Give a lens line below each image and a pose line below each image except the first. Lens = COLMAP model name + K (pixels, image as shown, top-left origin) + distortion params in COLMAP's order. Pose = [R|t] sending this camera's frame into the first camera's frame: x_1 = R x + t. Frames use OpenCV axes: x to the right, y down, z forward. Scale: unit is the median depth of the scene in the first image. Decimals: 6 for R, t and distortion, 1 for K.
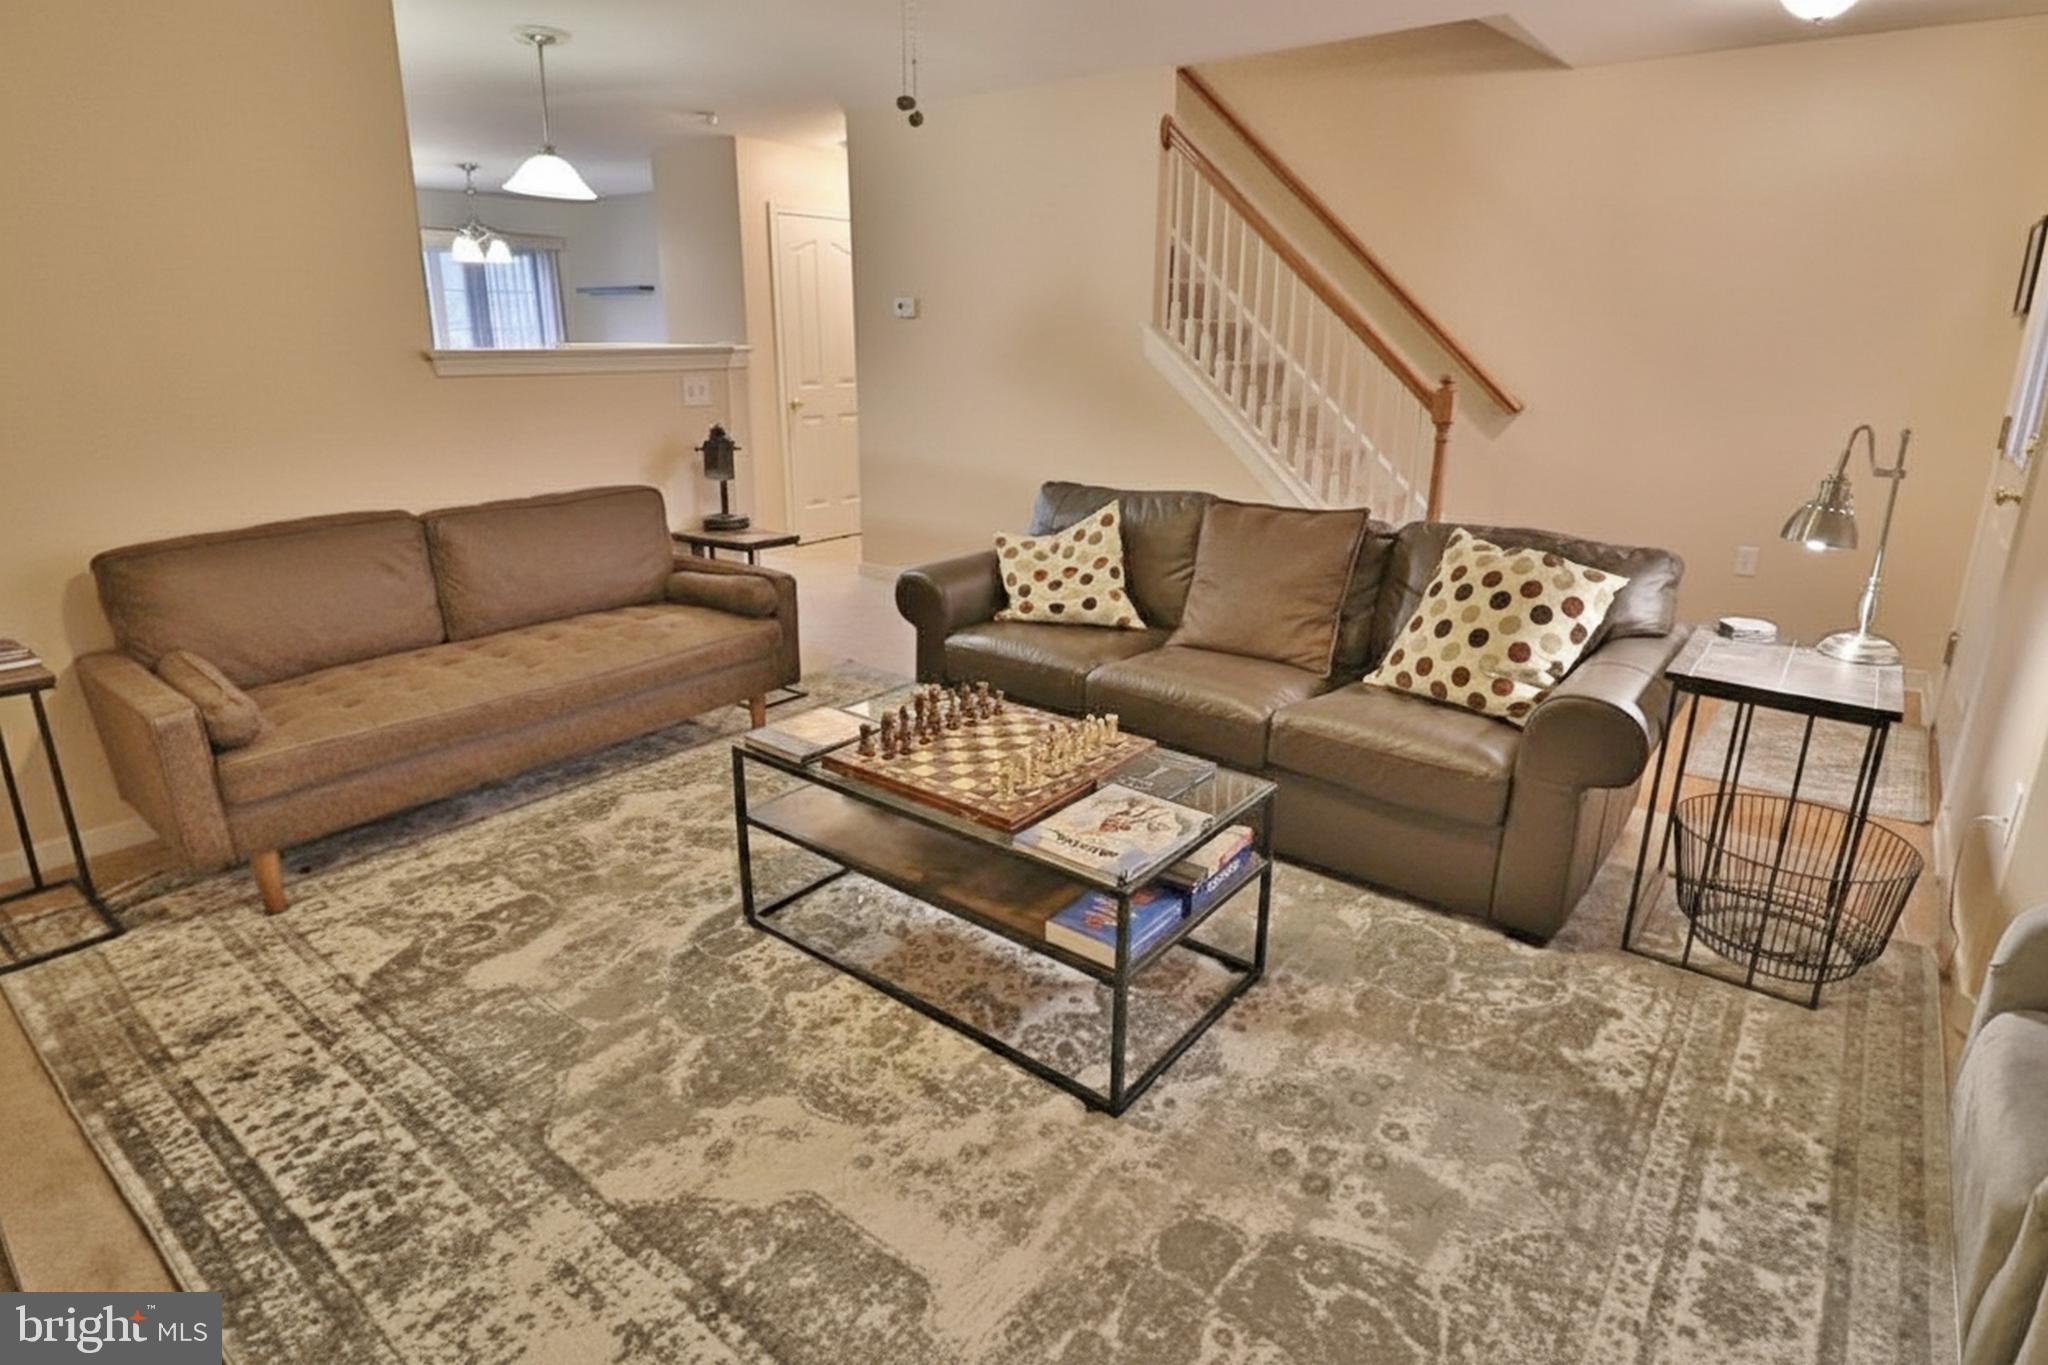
lens RADIAL K [[1059.5, 0, 999.6], [0, 1059.5, 647.3], [0, 0, 1]] dist [0.028750, -0.024833]
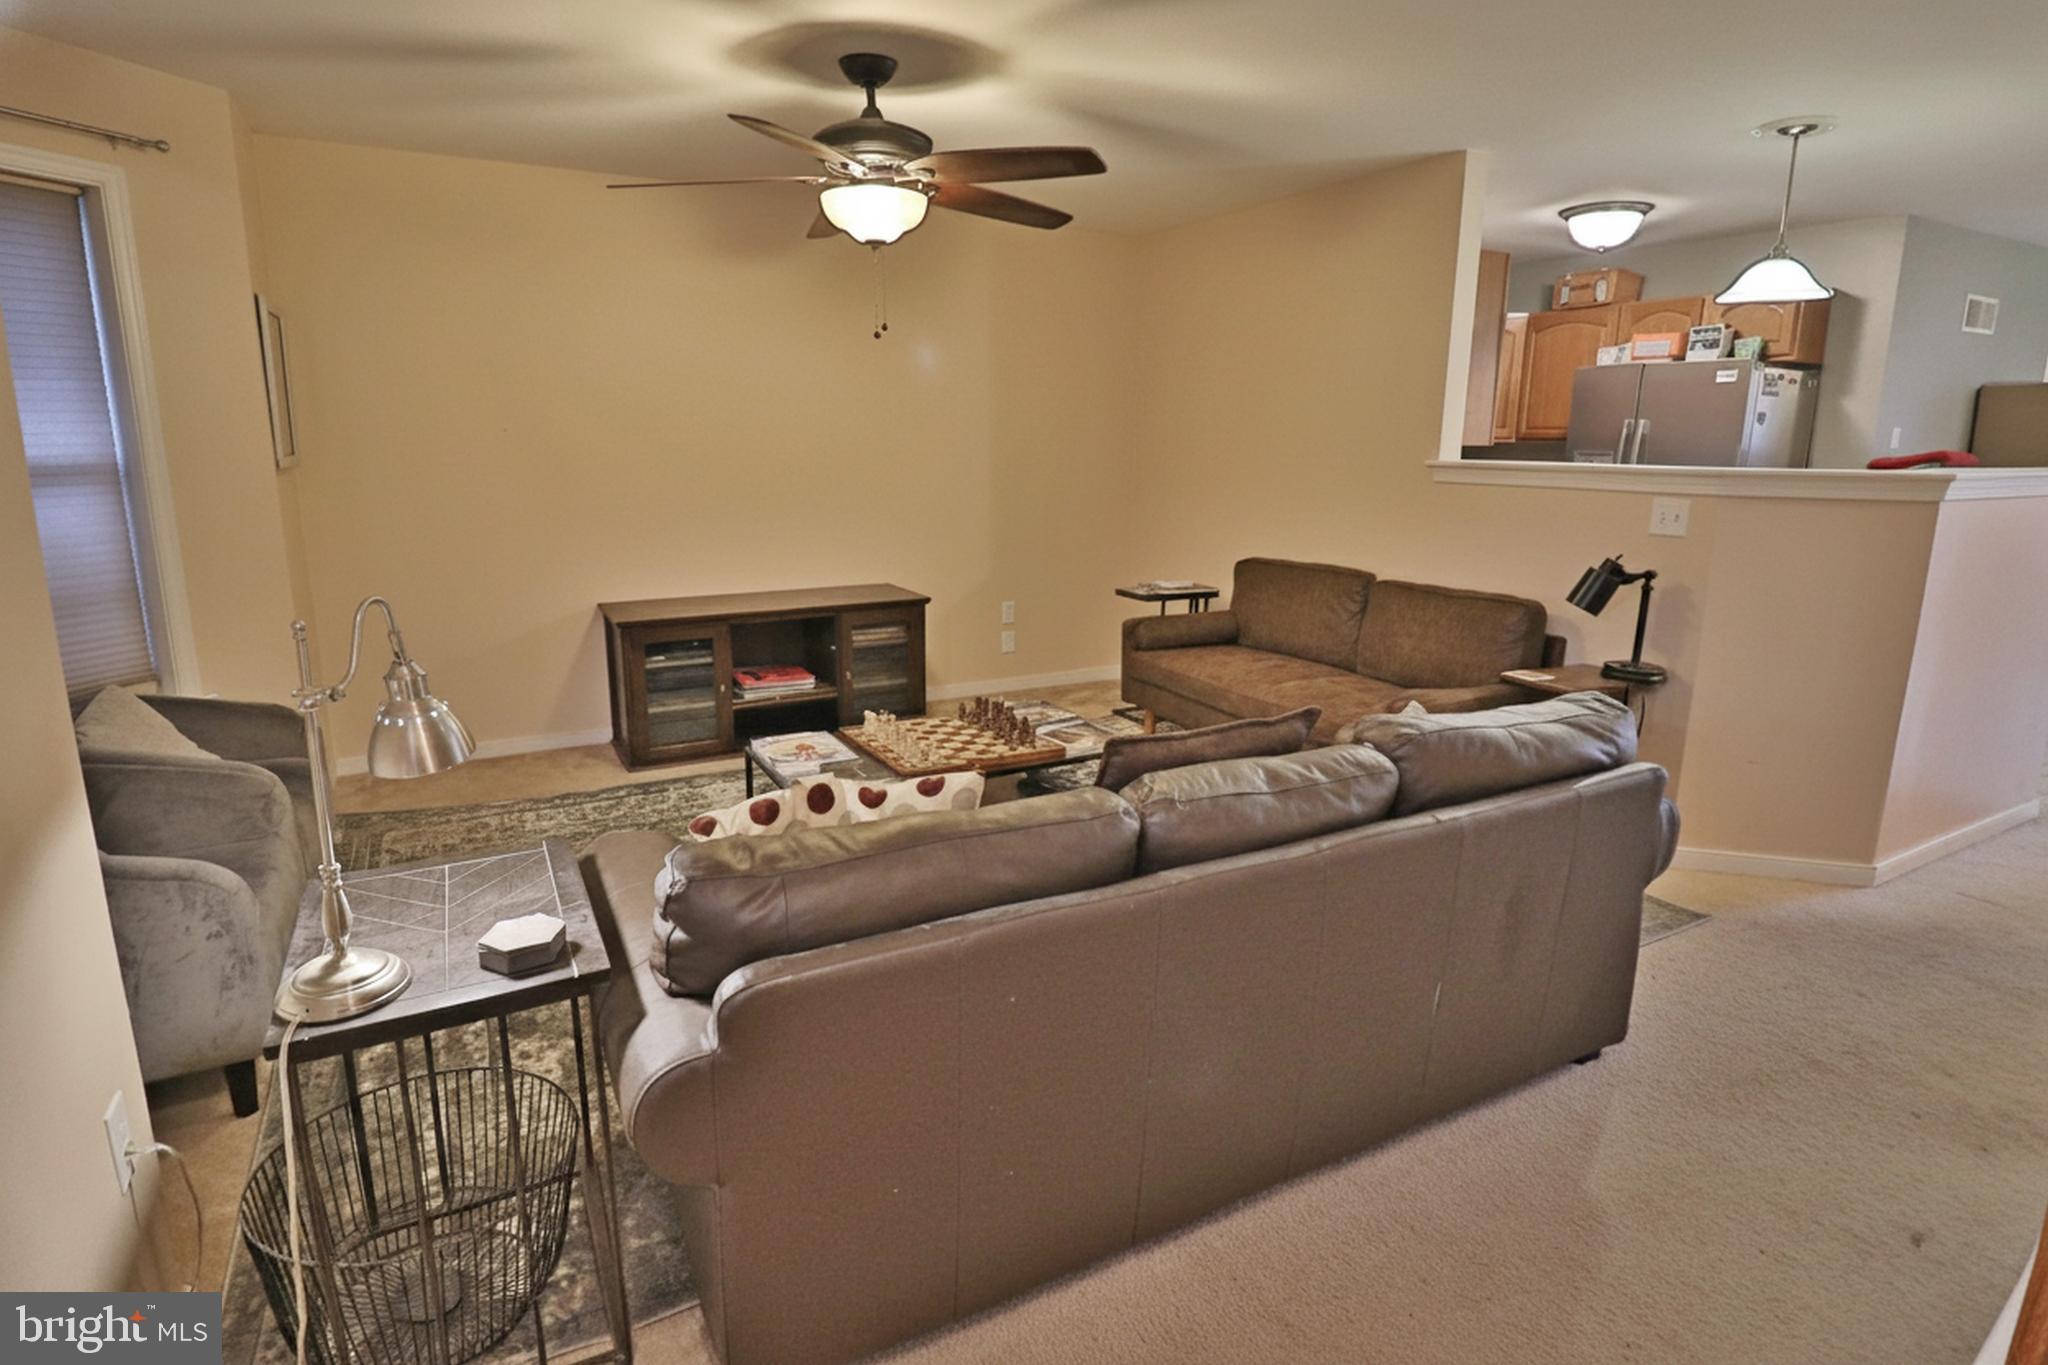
lens RADIAL K [[1059.5, 0, 999.6], [0, 1059.5, 647.3], [0, 0, 1]] dist [0.028750, -0.024833]
pose [[-0.364820, 0.168669, -0.915673, 1.179295], [-0.275353, 0.919920, 0.279157, -0.405236], [0.889431, 0.353975, -0.289161, 1.379991]]
